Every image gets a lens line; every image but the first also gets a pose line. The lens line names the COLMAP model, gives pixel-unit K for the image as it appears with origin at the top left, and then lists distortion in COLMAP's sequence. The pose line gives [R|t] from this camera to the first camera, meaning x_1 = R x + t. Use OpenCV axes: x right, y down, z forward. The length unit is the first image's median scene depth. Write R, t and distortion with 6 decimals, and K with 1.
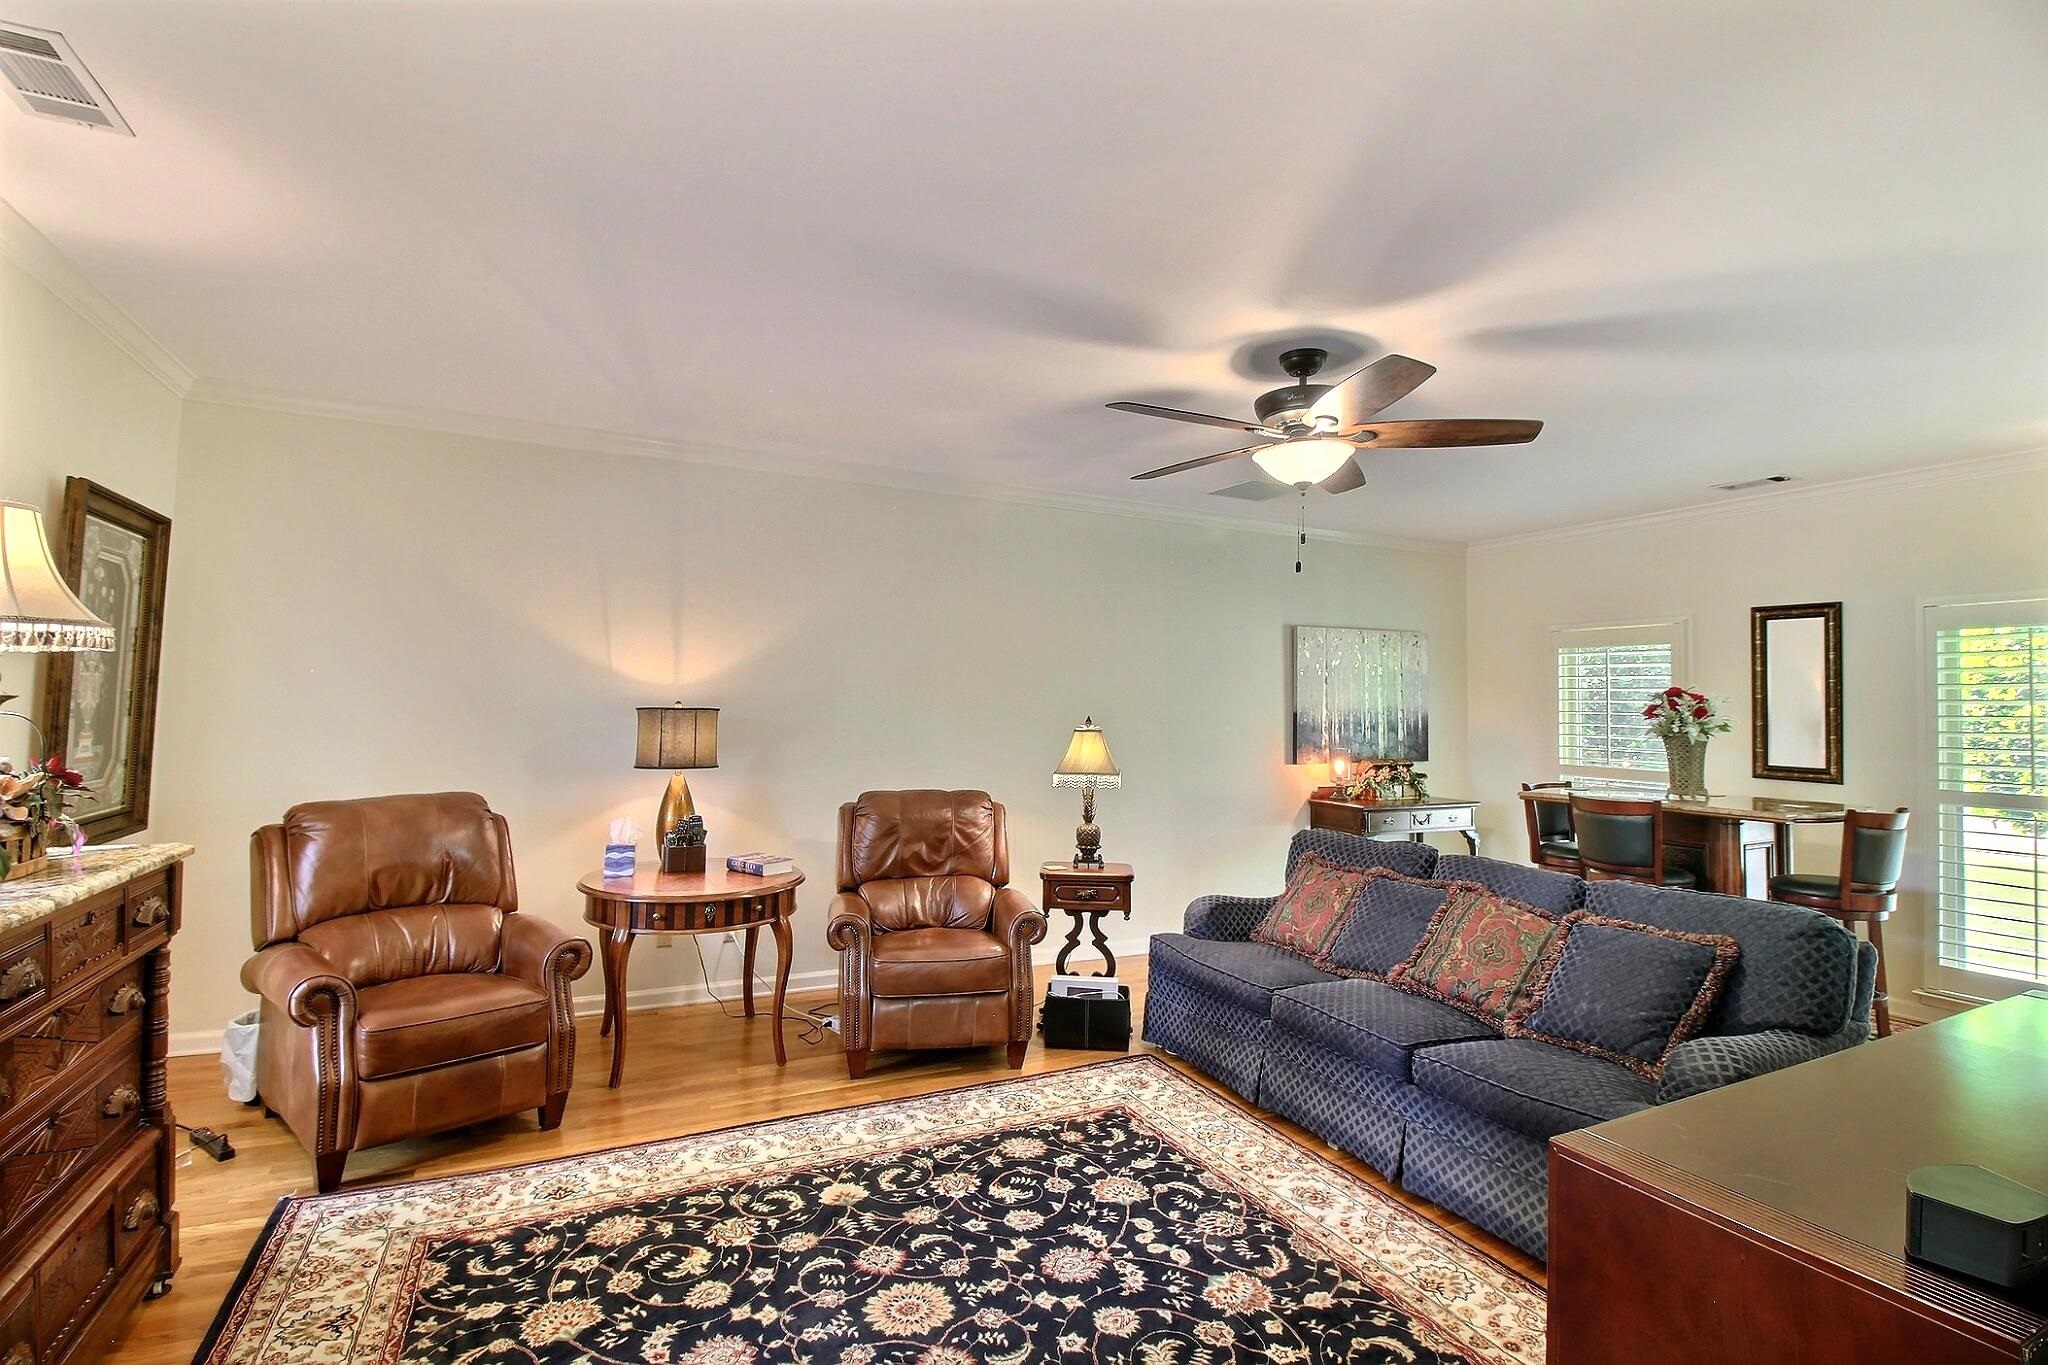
lens RADIAL K [[949.1, 0, 1017.5], [0, 949.1, 666.1], [0, 0, 1]] dist [-0.003292, -0.011694]
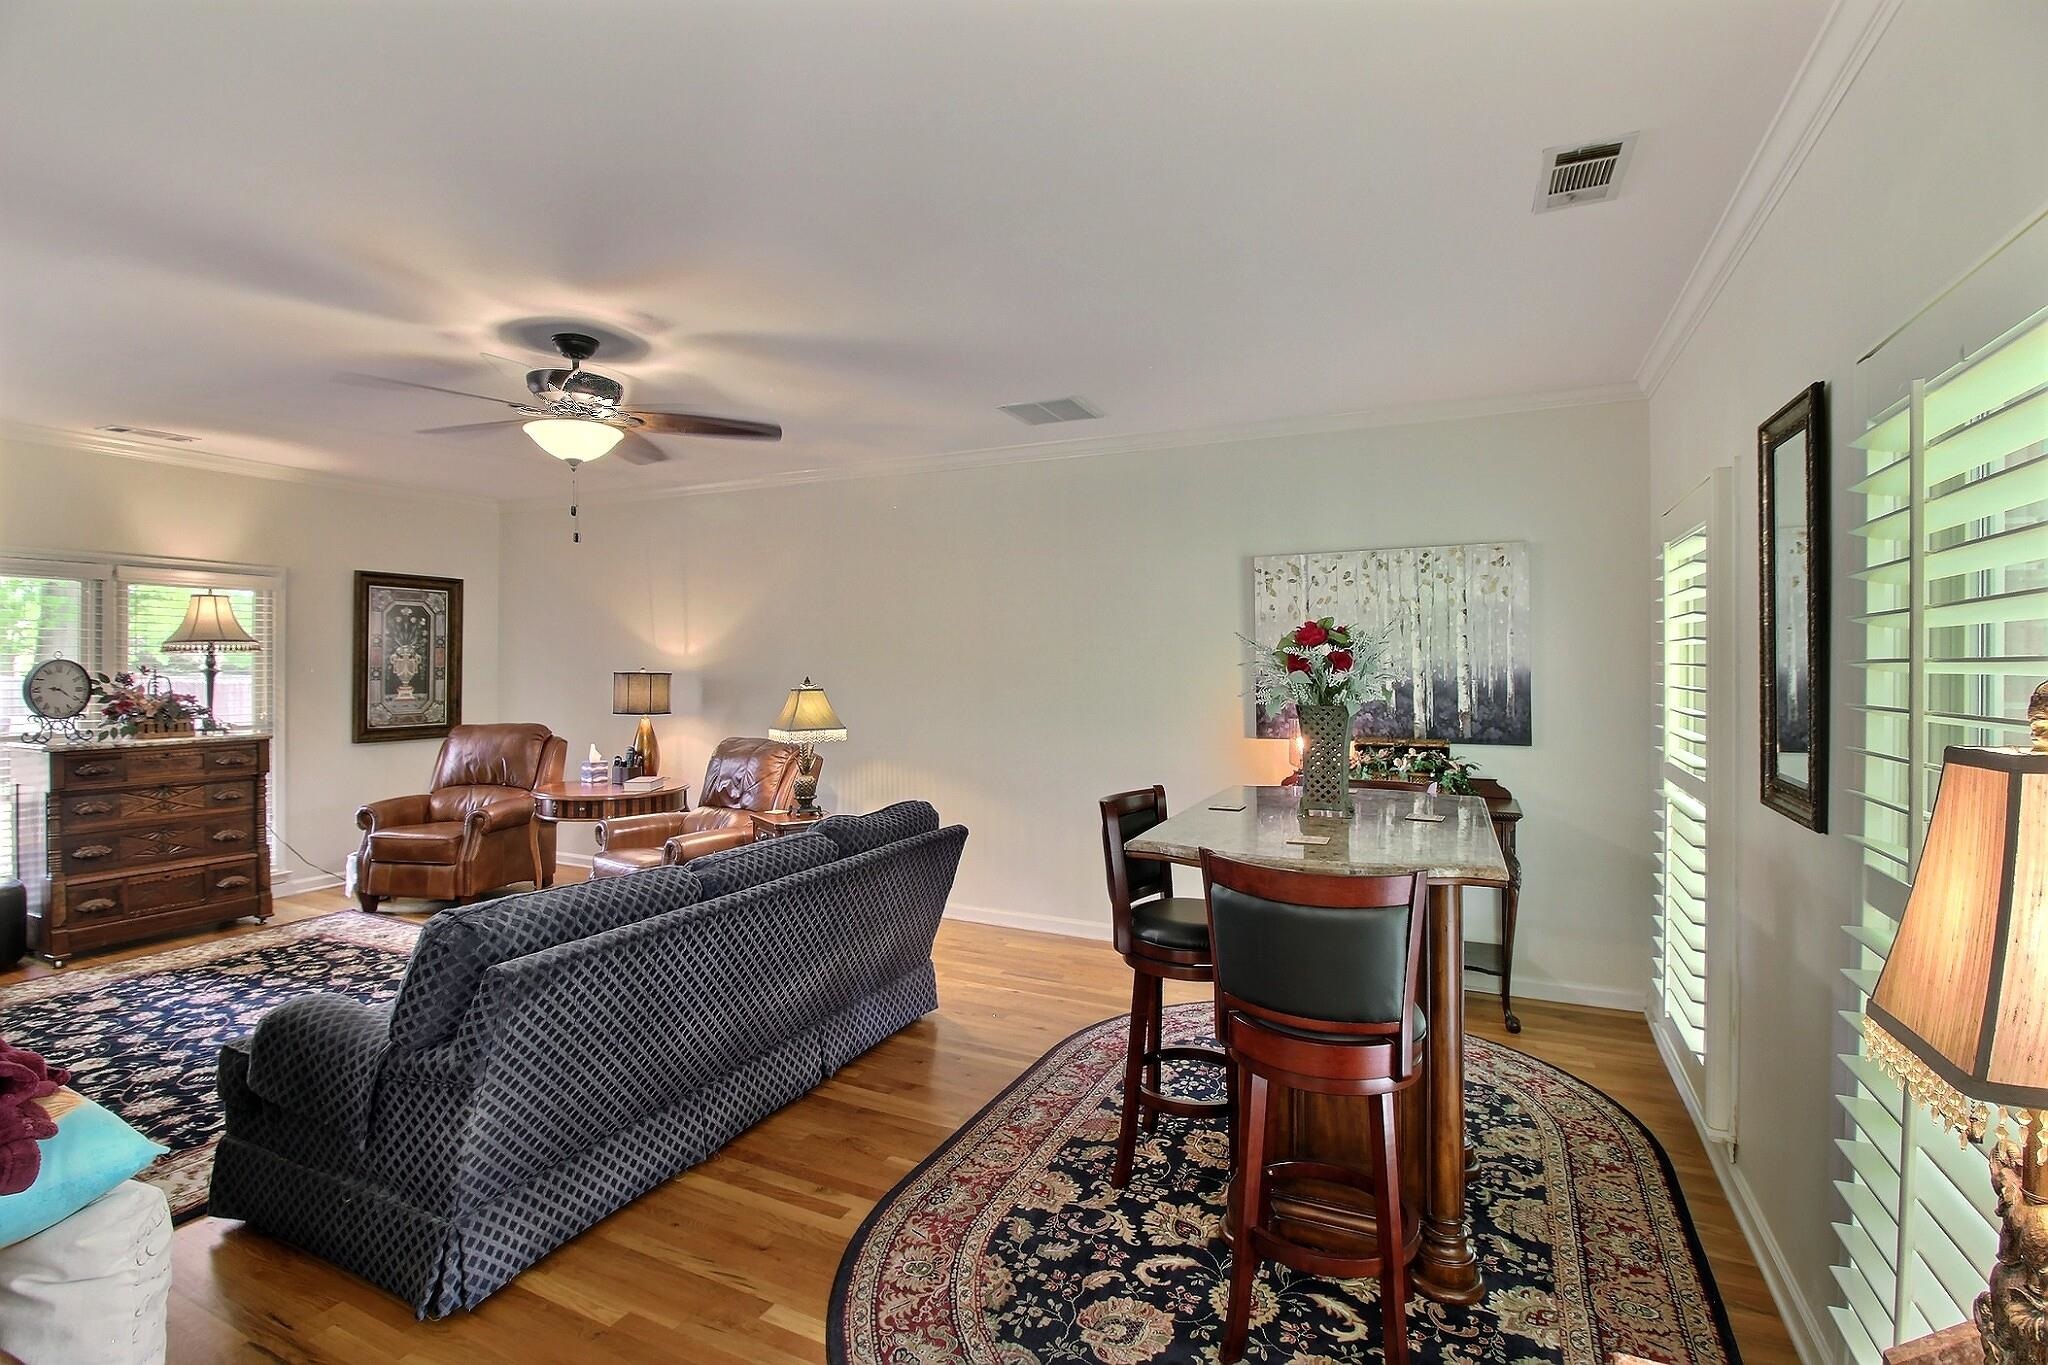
lens RADIAL K [[949.1, 0, 1017.5], [0, 949.1, 666.1], [0, 0, 1]] dist [-0.003292, -0.011694]
pose [[0.620683, -0.014512, -0.783928, 1.840667], [0.042481, 0.998983, 0.015141, 0.060359], [0.782910, -0.042700, 0.620667, 0.902408]]
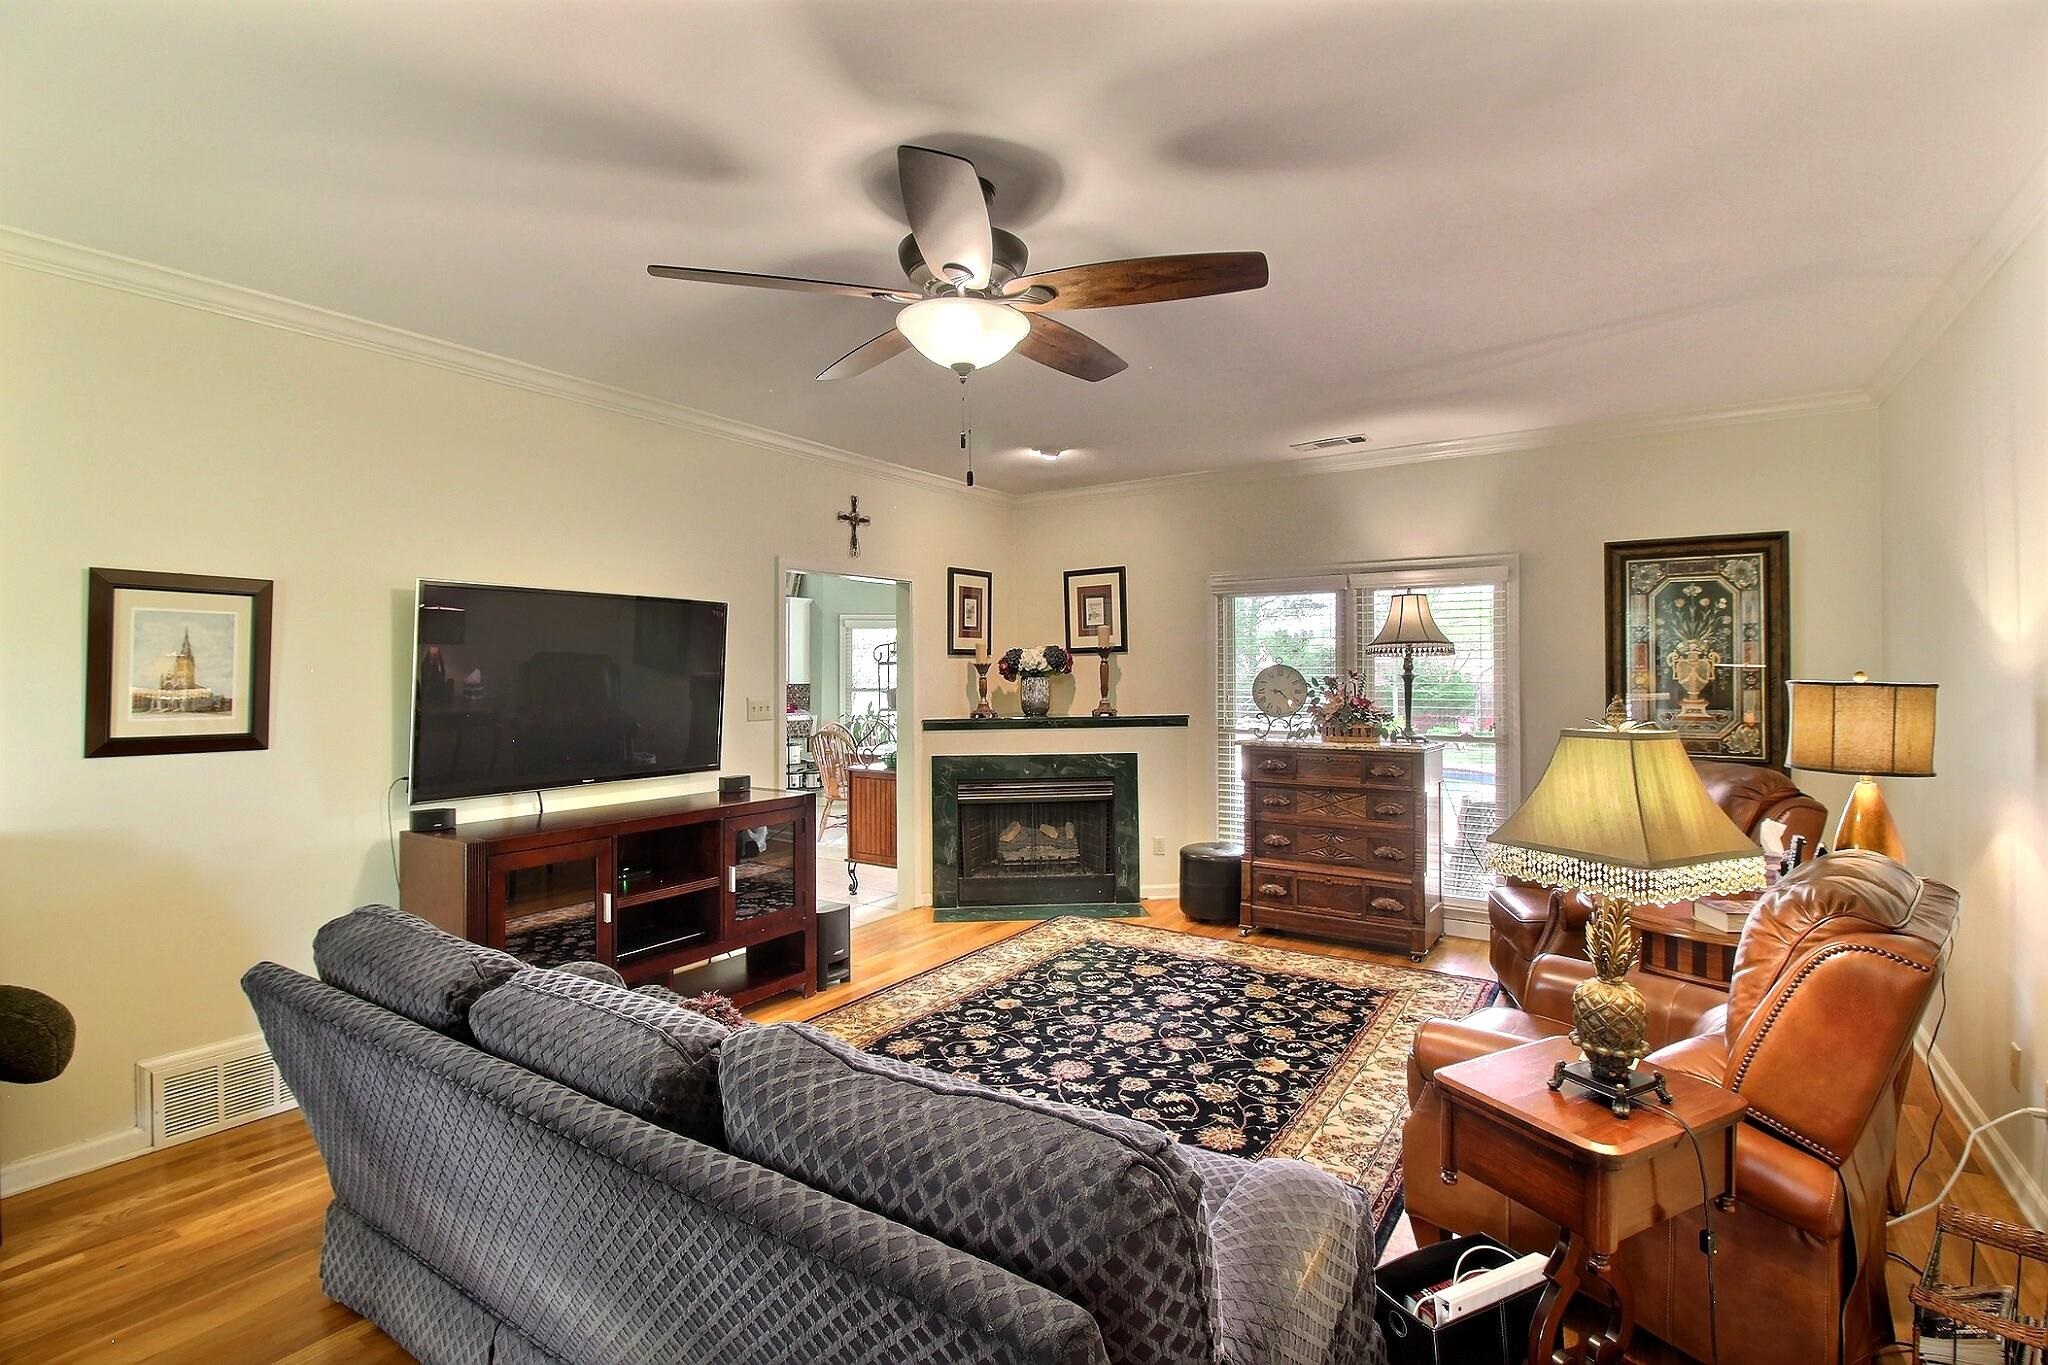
lens RADIAL K [[949.1, 0, 1017.5], [0, 949.1, 666.1], [0, 0, 1]] dist [-0.003292, -0.011694]
pose [[-0.862195, -0.016910, -0.506294, 0.800378], [0.010983, 0.998584, -0.052056, 0.100794], [0.506457, -0.050443, -0.860788, 2.075851]]
